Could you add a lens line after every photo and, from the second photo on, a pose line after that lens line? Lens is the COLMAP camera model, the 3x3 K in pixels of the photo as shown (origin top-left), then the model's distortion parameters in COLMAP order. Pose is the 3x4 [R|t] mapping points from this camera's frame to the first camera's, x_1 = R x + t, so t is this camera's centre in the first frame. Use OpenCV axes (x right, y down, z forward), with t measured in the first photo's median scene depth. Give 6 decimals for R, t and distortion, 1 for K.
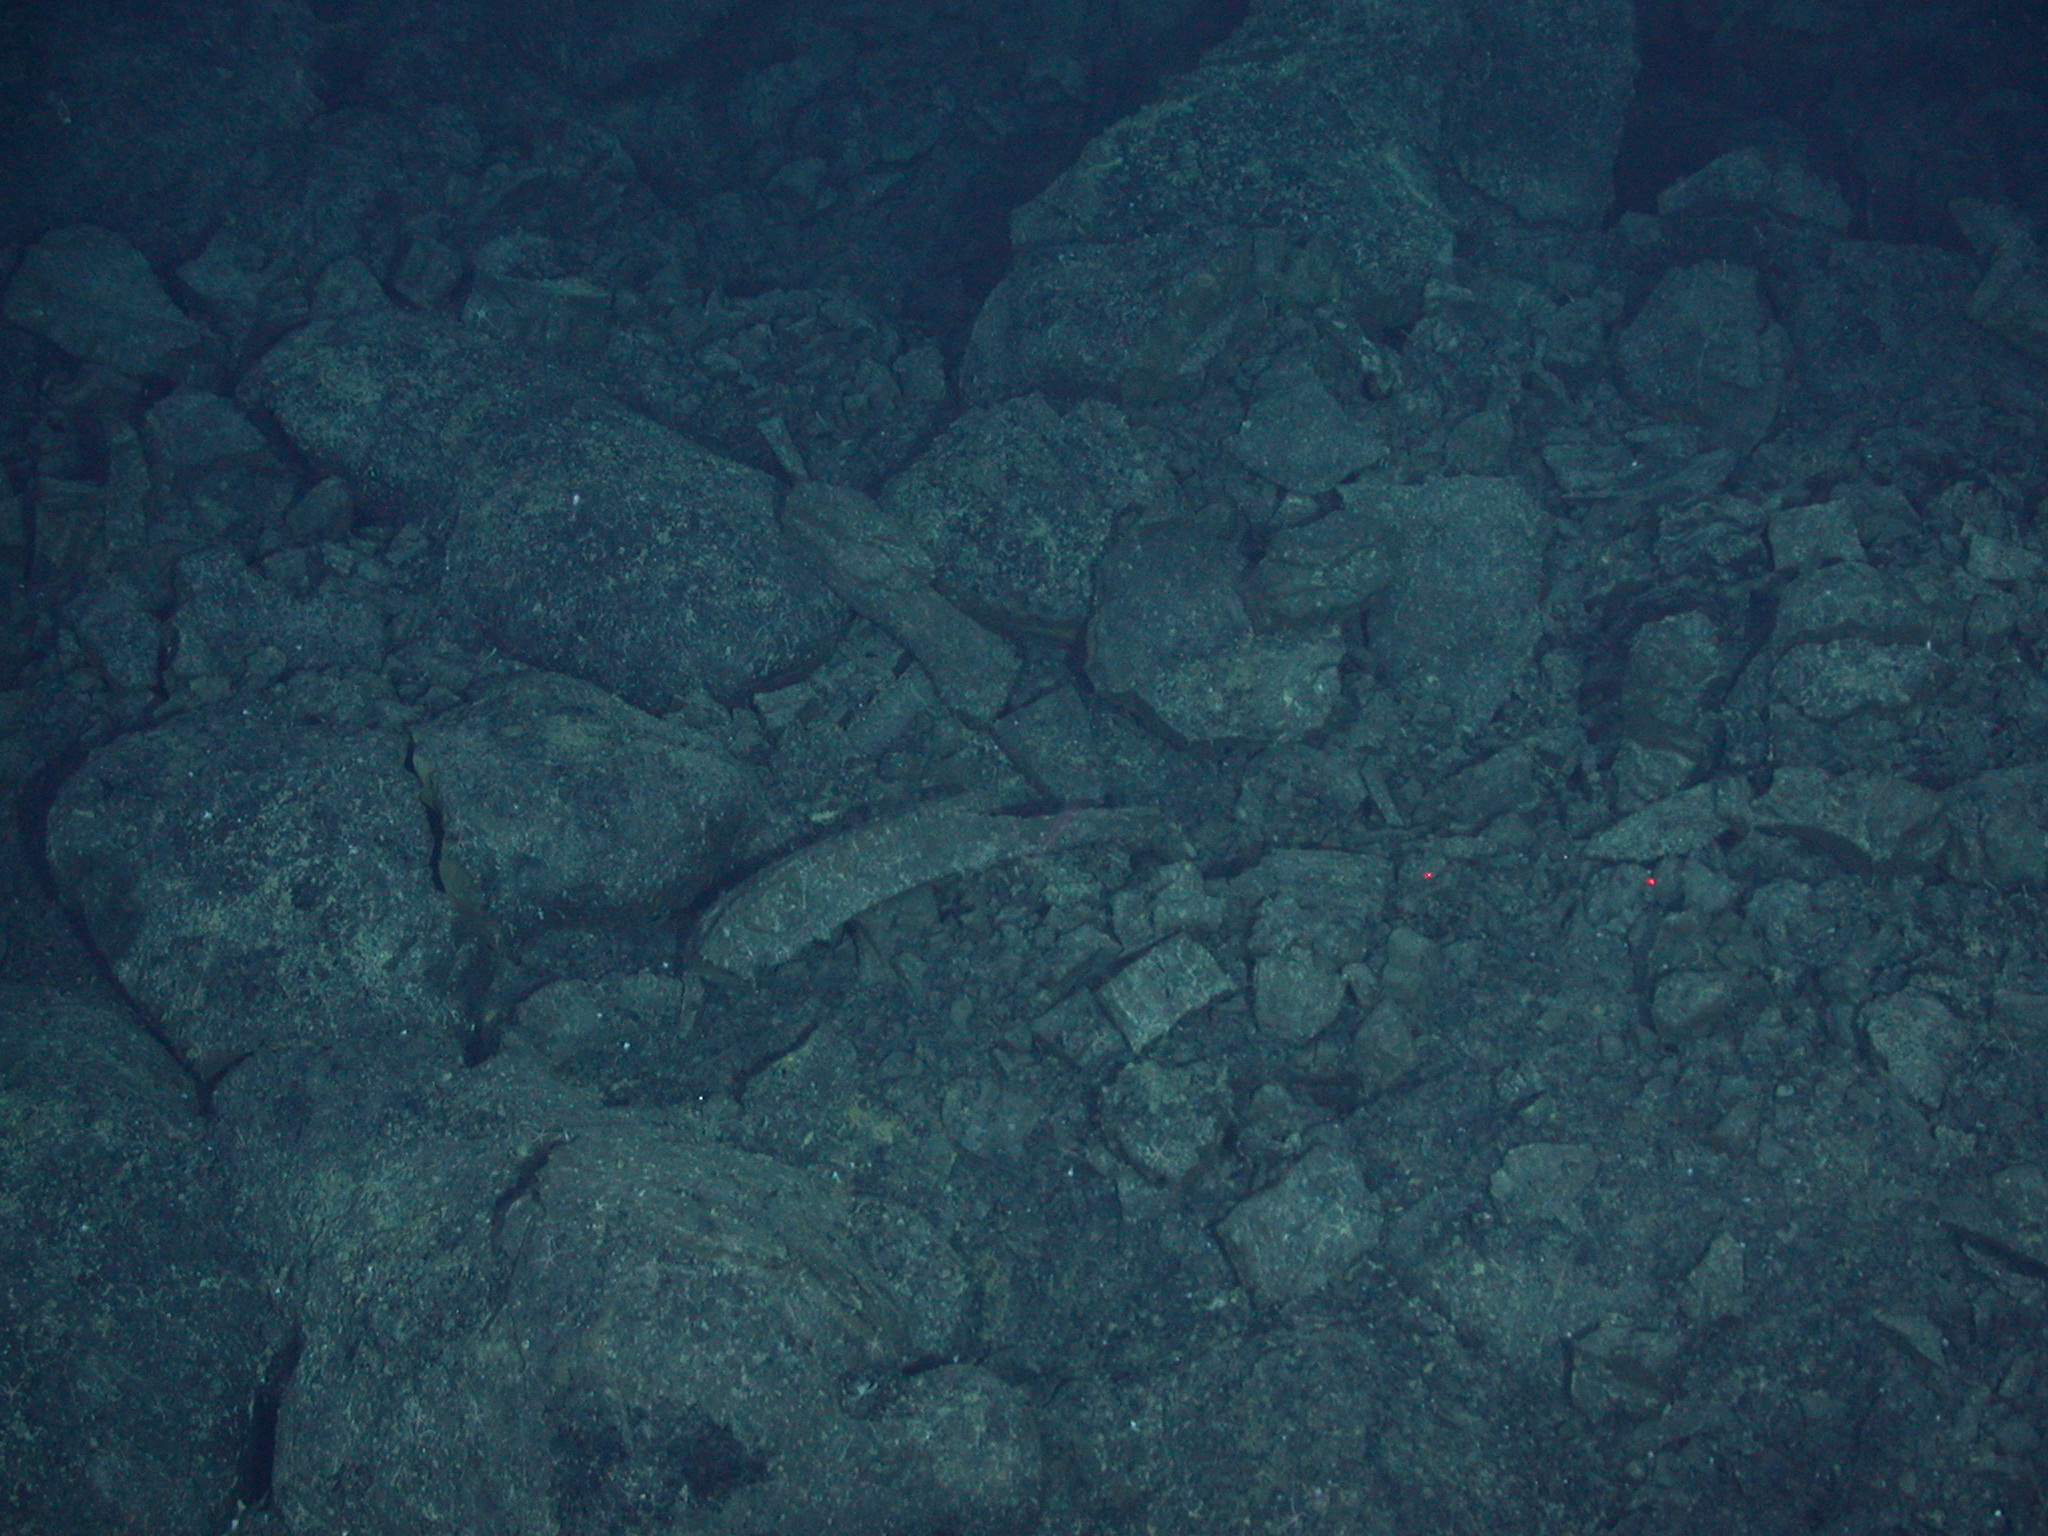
lens RADIAL K [[2633.6, 0, 1054.1], [0, 2633.6, 774.5], [0, 0, 1]] dist [-0.099334, -0.170487]
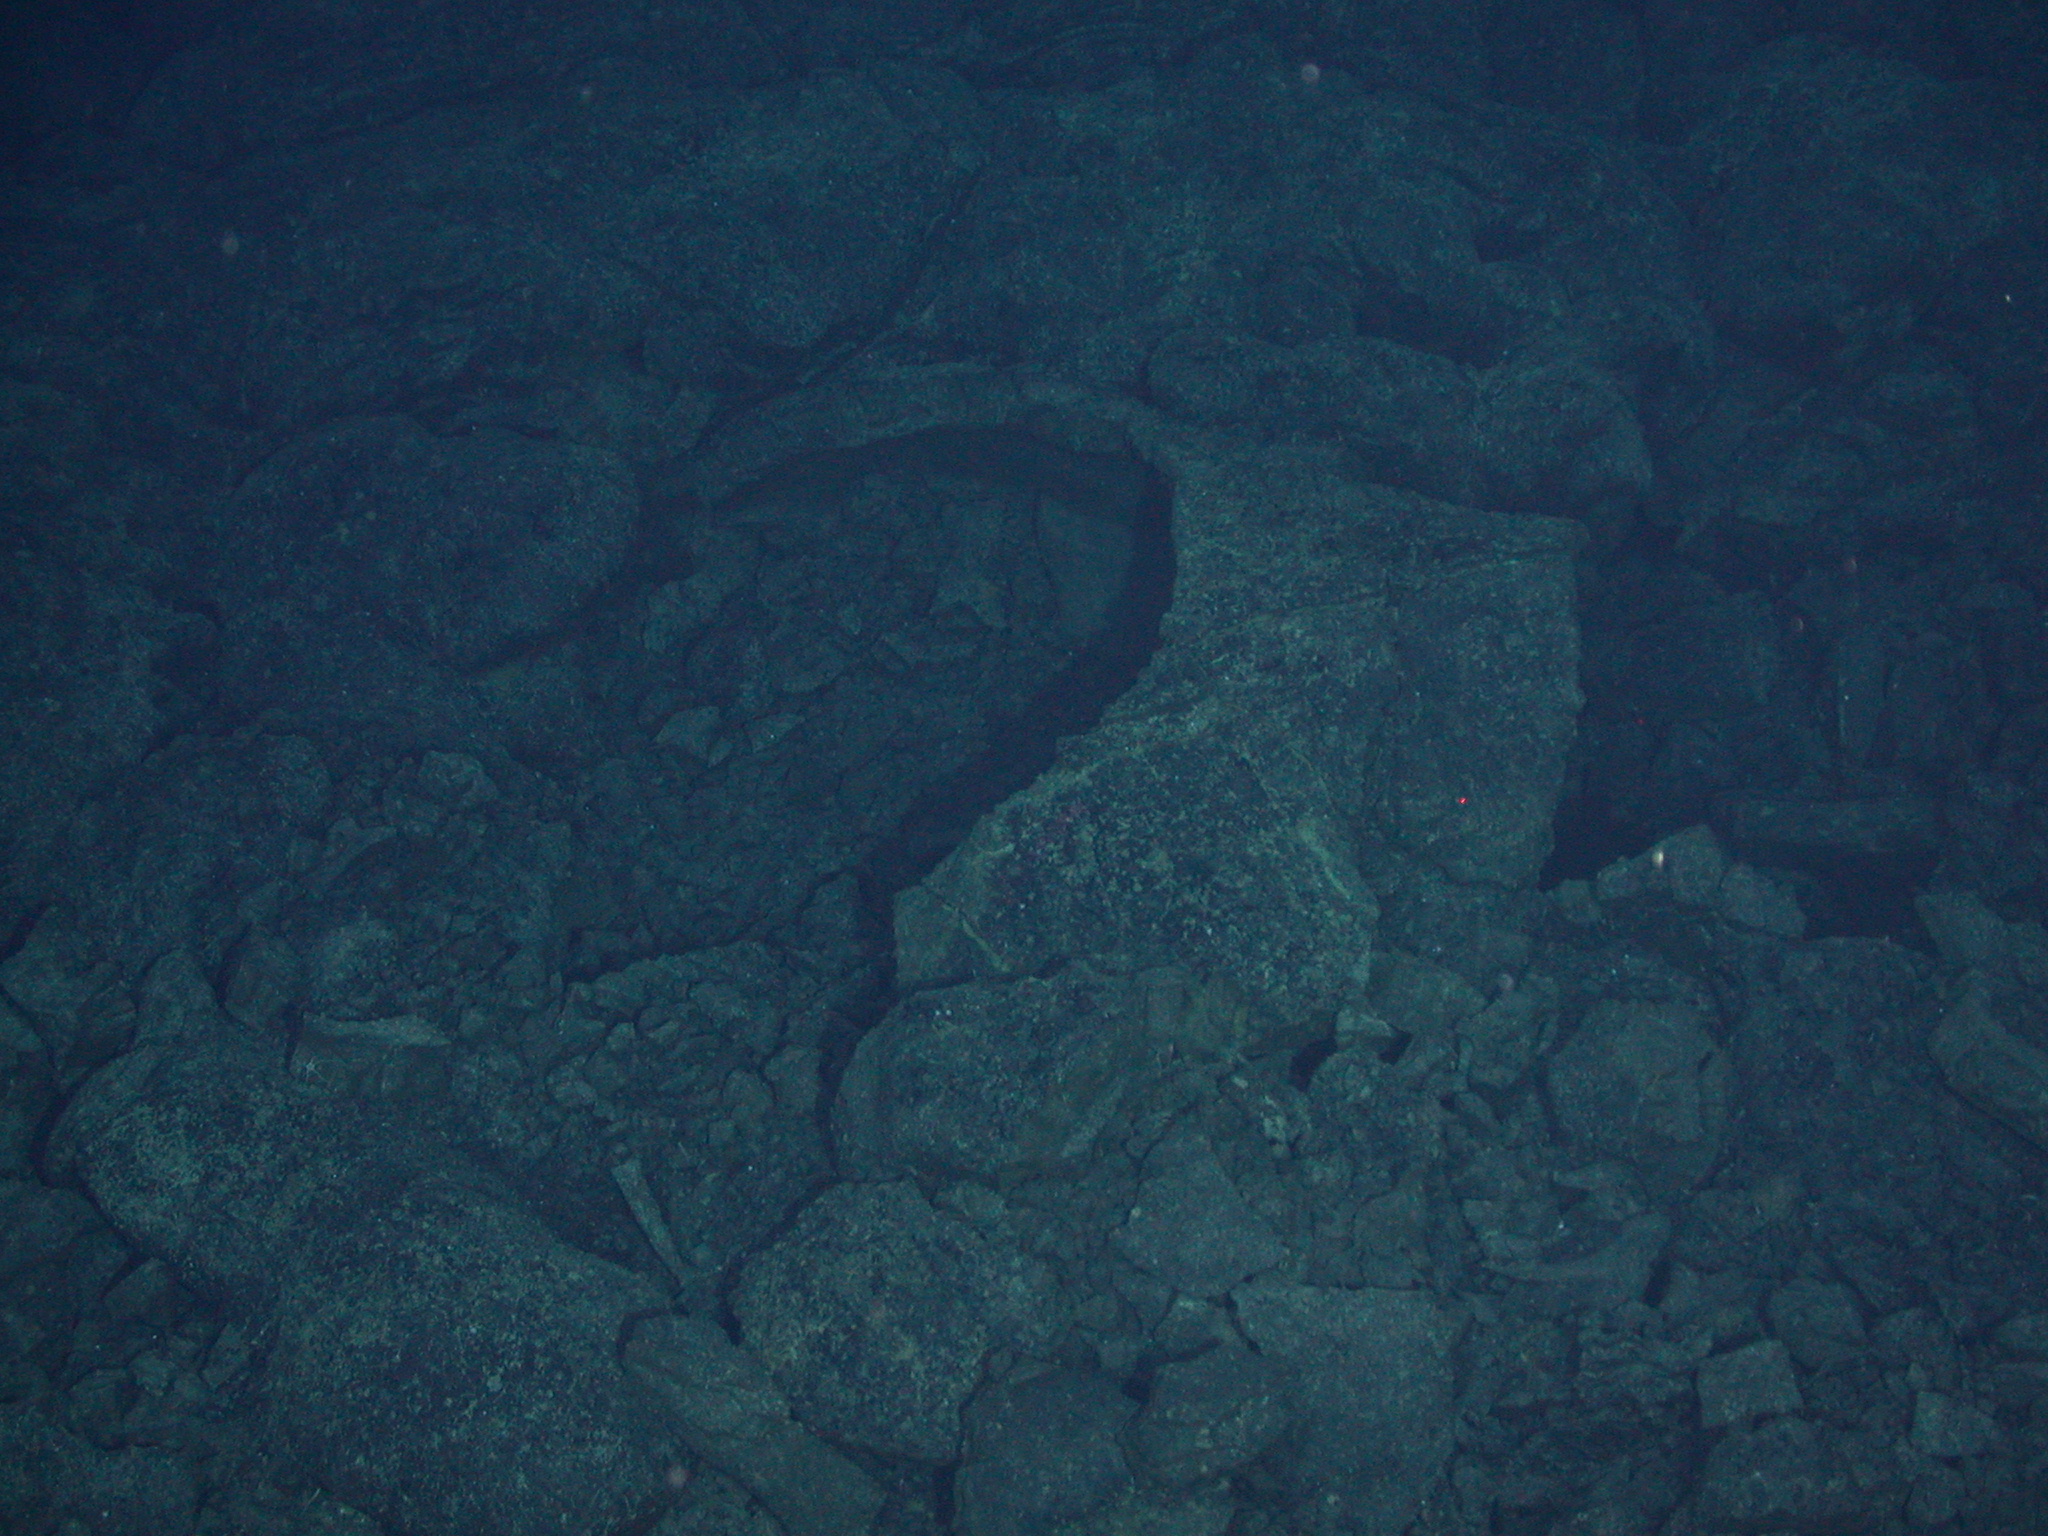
lens RADIAL K [[2633.6, 0, 1054.1], [0, 2633.6, 774.5], [0, 0, 1]] dist [-0.099334, -0.170487]
pose [[0.999998, 0.001441, -0.001542, 0.045897], [-0.001442, 0.999999, -0.000733, -0.285468], [0.001541, 0.000736, 0.999999, 0.081082]]
